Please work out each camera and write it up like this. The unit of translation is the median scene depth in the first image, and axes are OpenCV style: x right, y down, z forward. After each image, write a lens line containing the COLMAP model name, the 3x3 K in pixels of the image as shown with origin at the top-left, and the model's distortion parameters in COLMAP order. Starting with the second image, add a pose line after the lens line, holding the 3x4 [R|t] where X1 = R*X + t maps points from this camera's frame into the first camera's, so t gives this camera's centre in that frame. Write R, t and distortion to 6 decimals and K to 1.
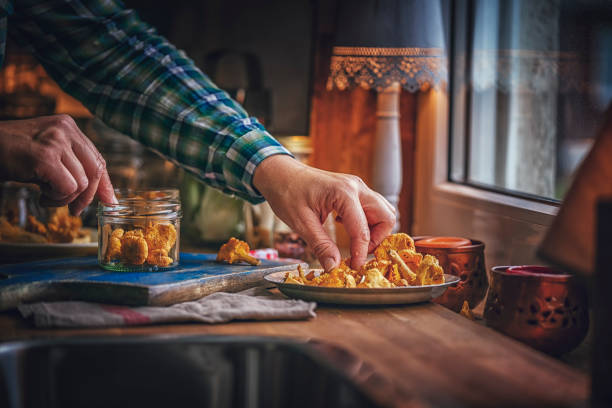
lens RADIAL K [[1683.9, 0, 306.0], [0, 1683.9, 204.0], [0, 0, 1]] dist [-0.069080, 0.644138]
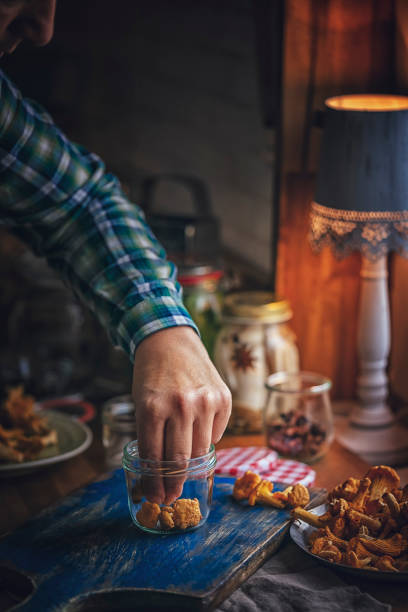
lens RADIAL K [[1683.9, 0, 204.0], [0, 1683.9, 306.0], [0, 0, 1]] dist [-0.069080, 0.644138]
pose [[0.993992, -0.057388, 0.093202, -0.164398], [0.041408, 0.985401, 0.165137, -0.244577], [-0.101318, -0.160286, 0.981857, 0.156575]]
